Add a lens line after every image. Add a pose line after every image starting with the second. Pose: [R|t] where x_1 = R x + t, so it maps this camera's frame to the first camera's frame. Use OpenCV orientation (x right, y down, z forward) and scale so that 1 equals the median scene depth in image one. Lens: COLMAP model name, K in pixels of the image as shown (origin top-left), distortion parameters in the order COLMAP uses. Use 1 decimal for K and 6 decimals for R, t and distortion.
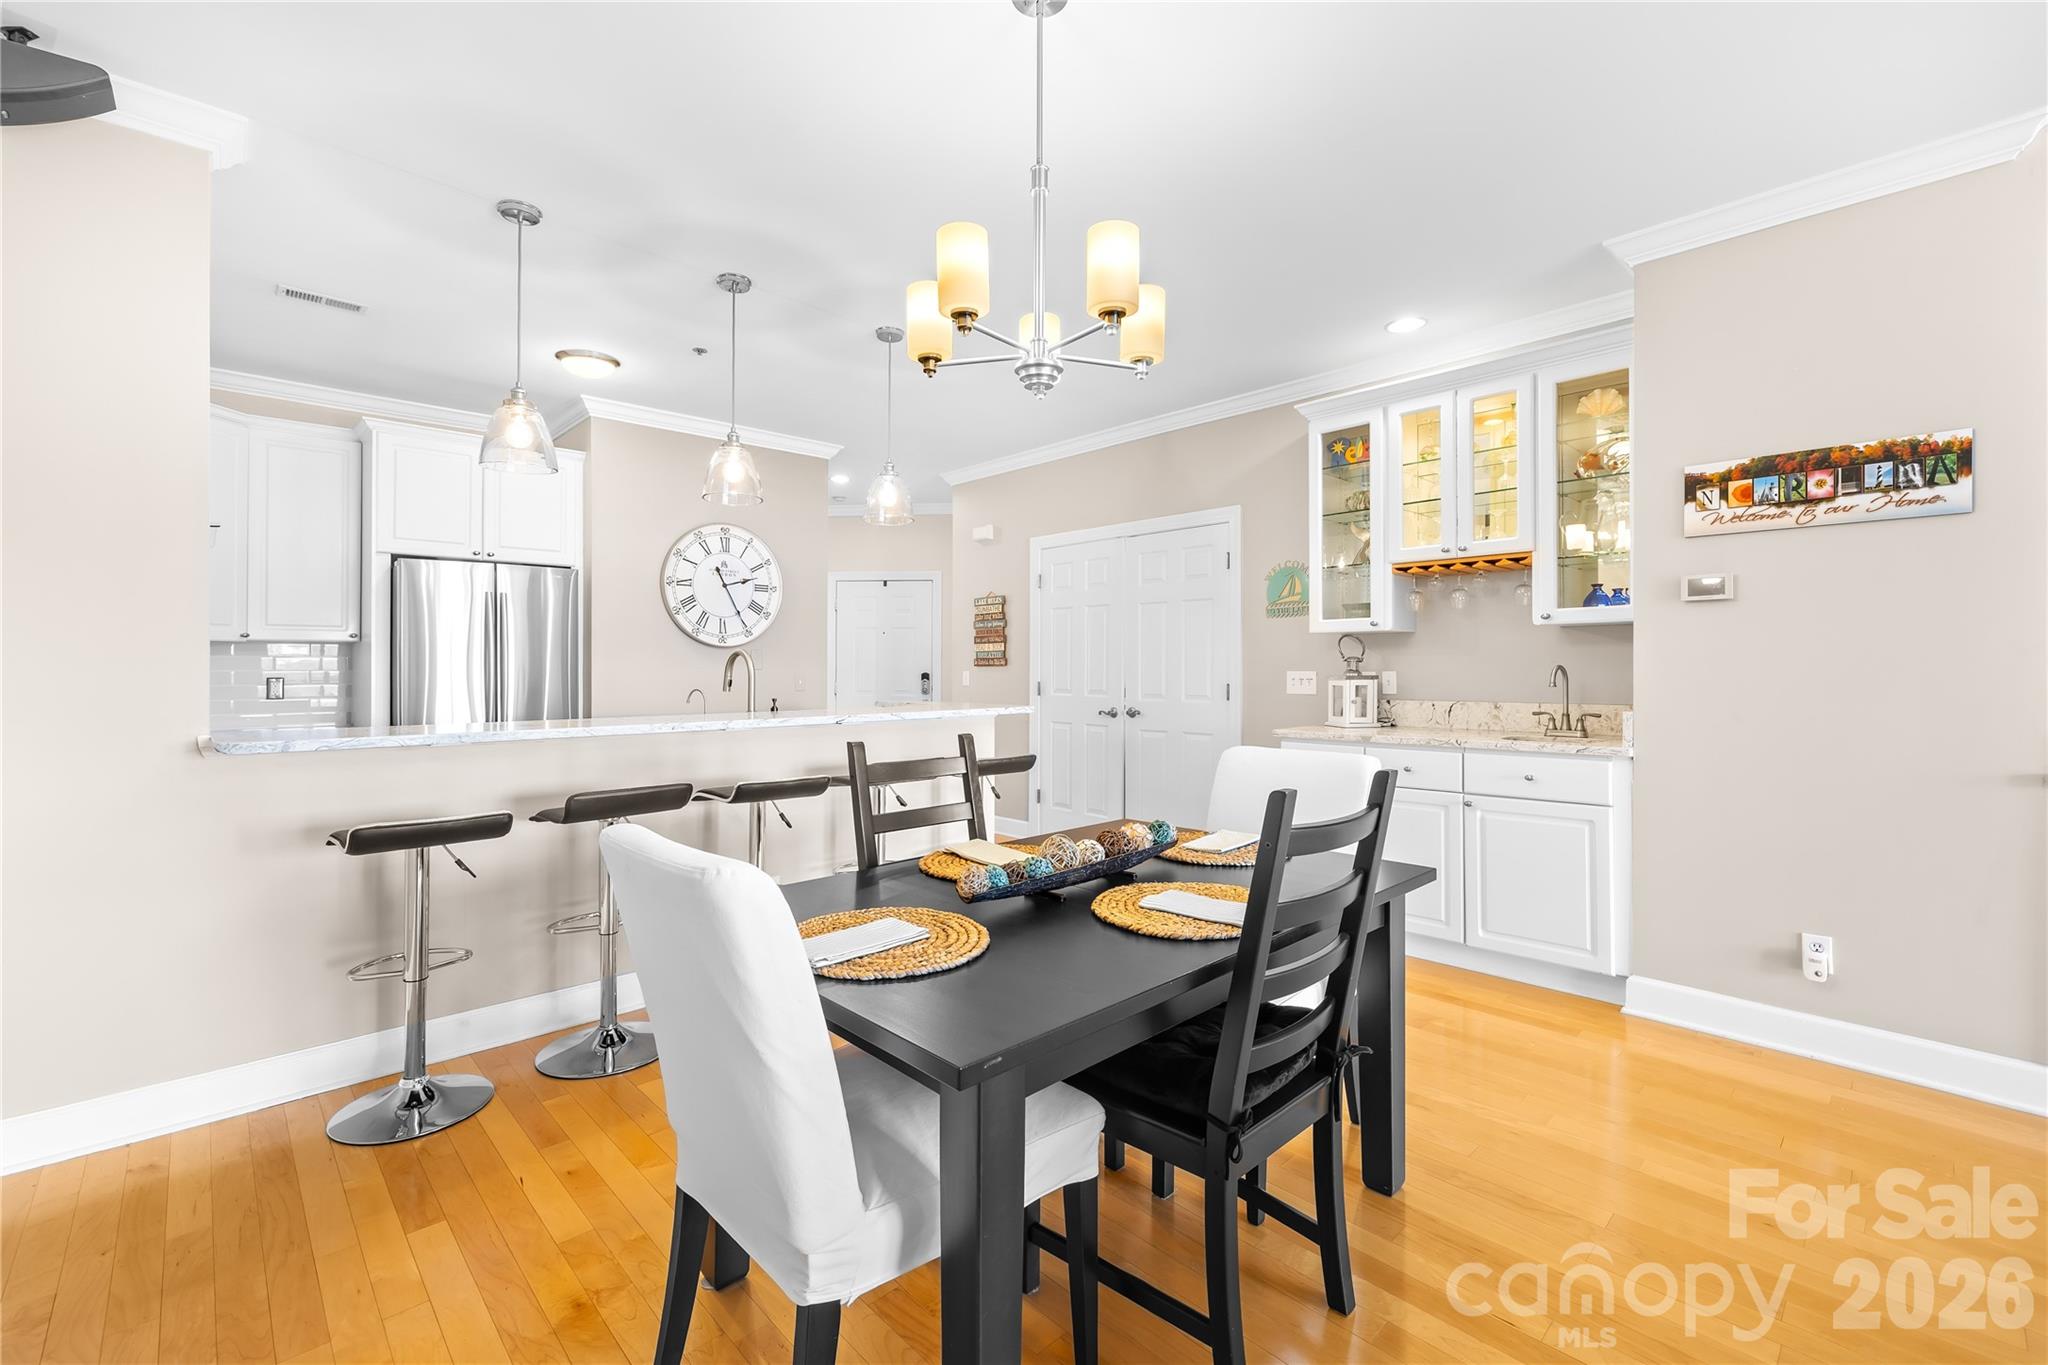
lens RADIAL K [[870.7, 0, 1017.6], [0, 870.7, 672.4], [0, 0, 1]] dist [-0.001551, -0.000481]
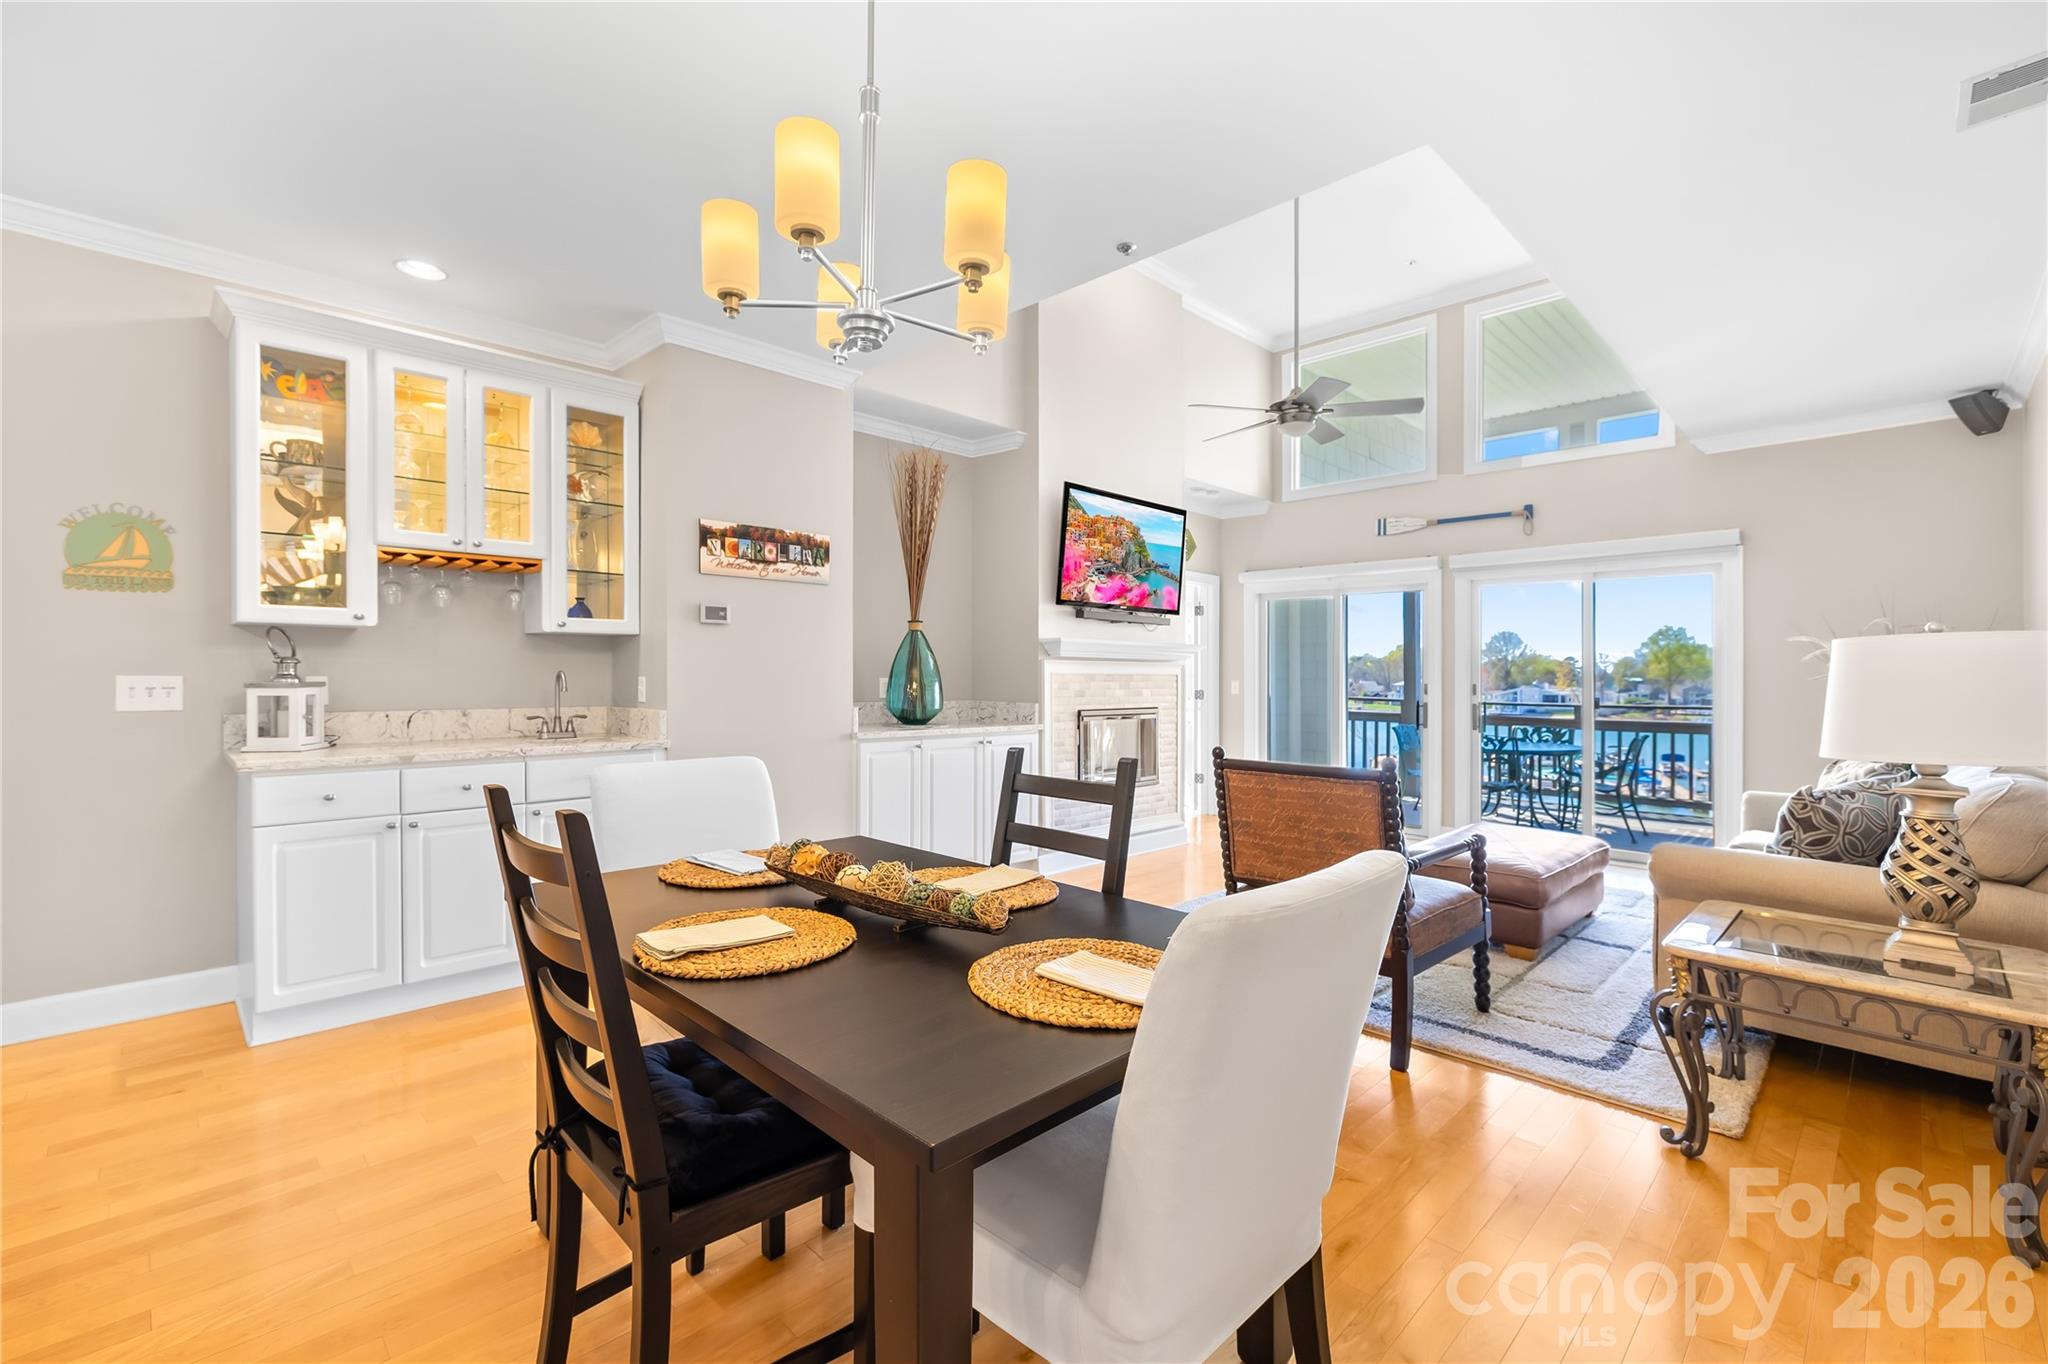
lens RADIAL K [[870.7, 0, 1003.1], [0, 870.7, 663.2], [0, 0, 1]] dist [-0.001551, -0.000481]
pose [[-0.008016, 0.017462, 0.999815, -0.390893], [0.001016, 0.999847, -0.017455, 0.001679], [-0.999967, 0.000876, -0.008033, 0.411258]]
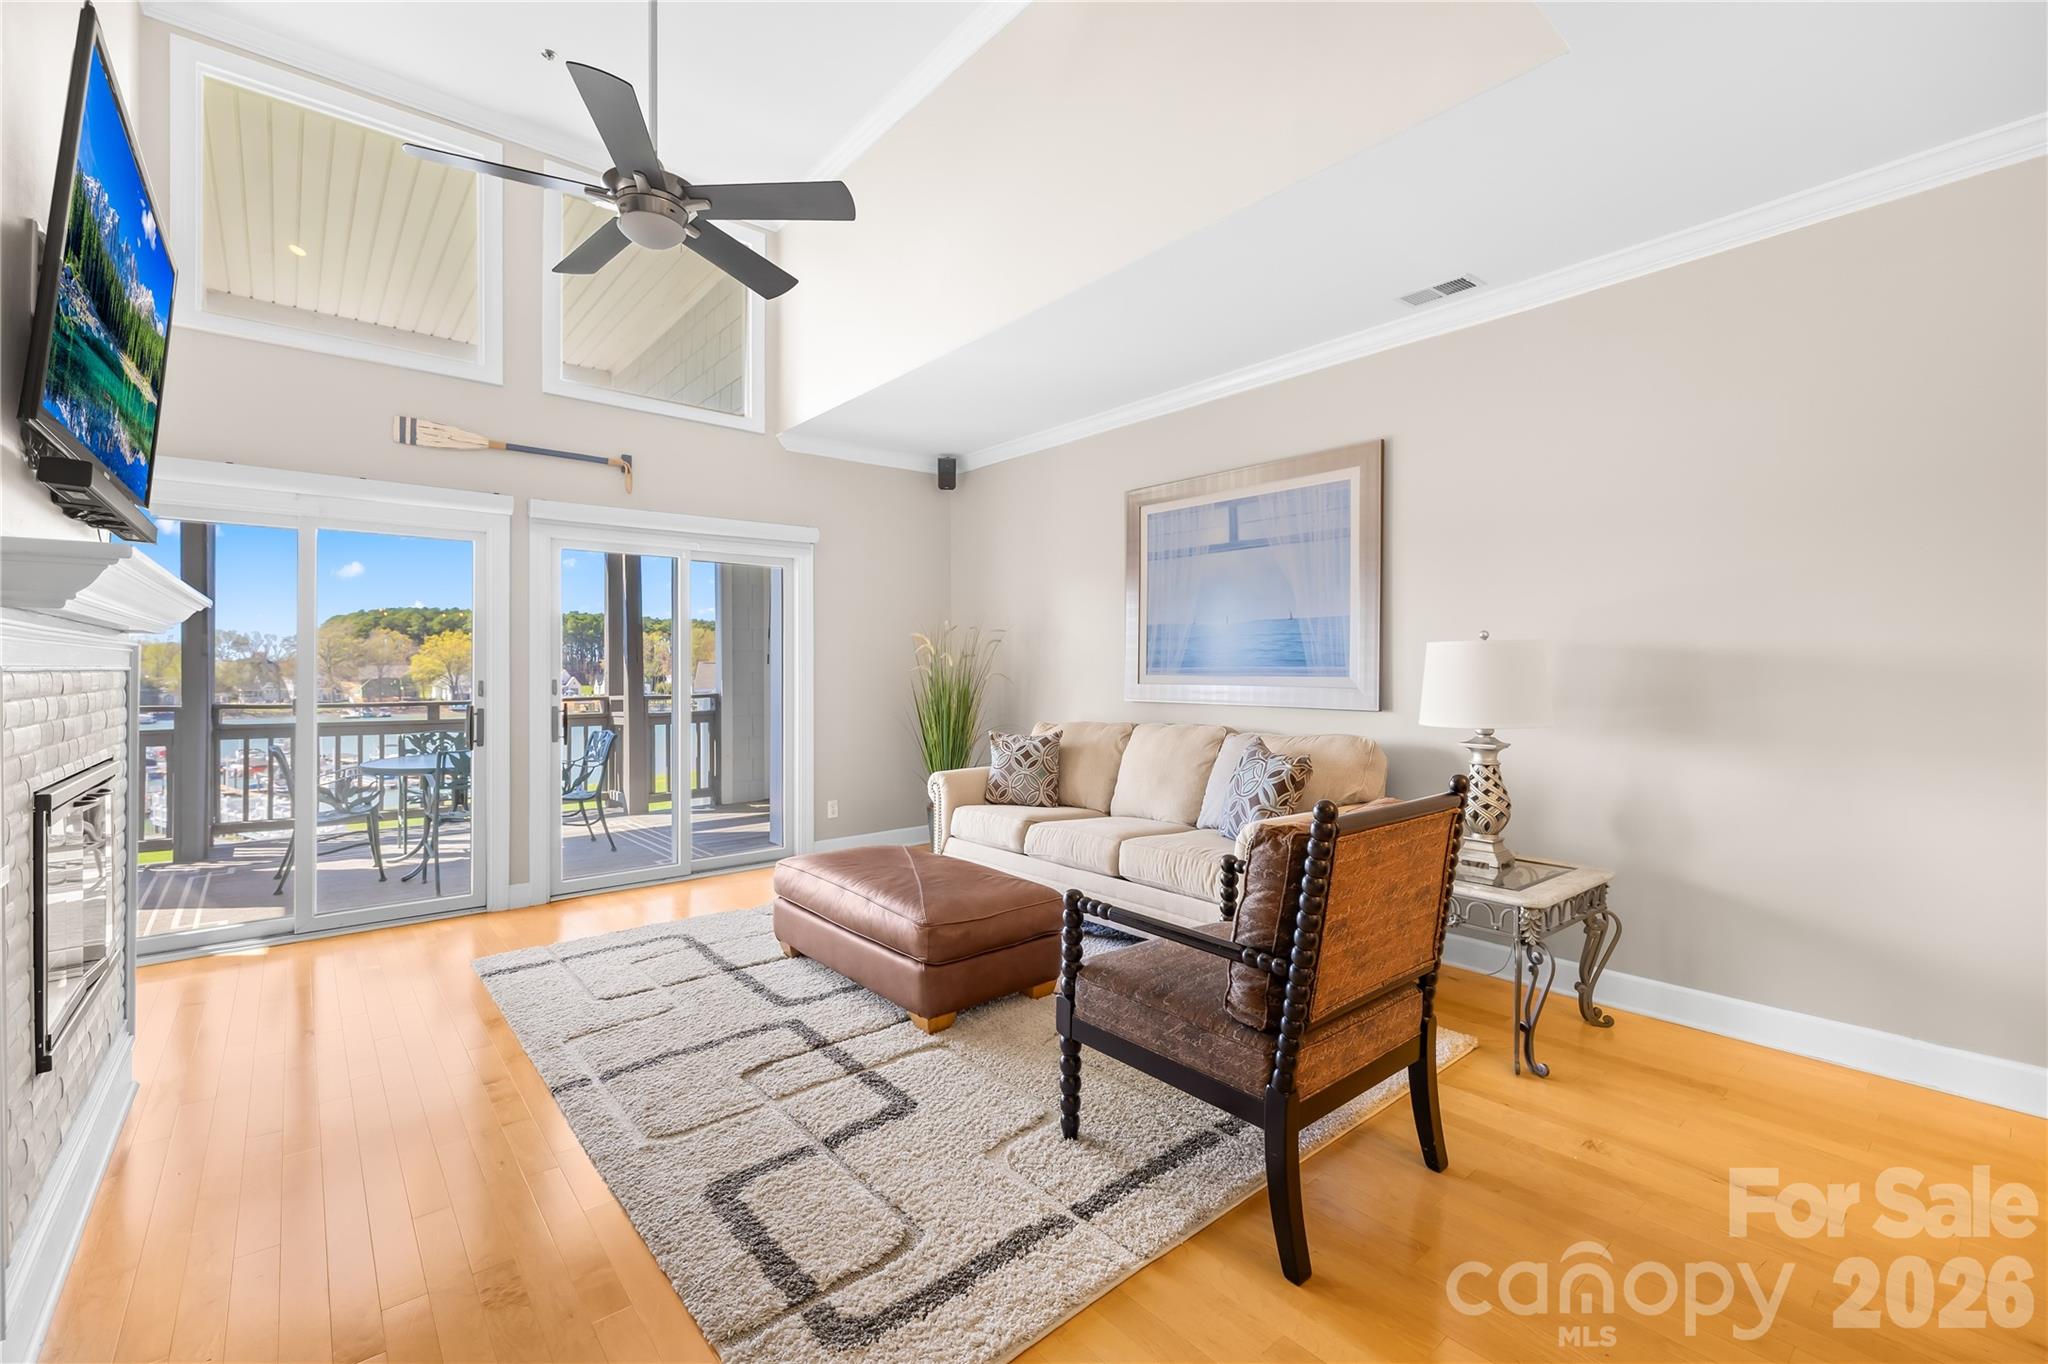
lens RADIAL K [[870.7, 0, 1003.6], [0, 870.7, 660.9], [0, 0, 1]] dist [-0.001551, -0.000481]
pose [[-0.997198, 0.006156, 0.074550, 0.511741], [0.005986, 0.999979, -0.002509, -0.006179], [-0.074564, -0.002055, -0.997214, 0.657039]]
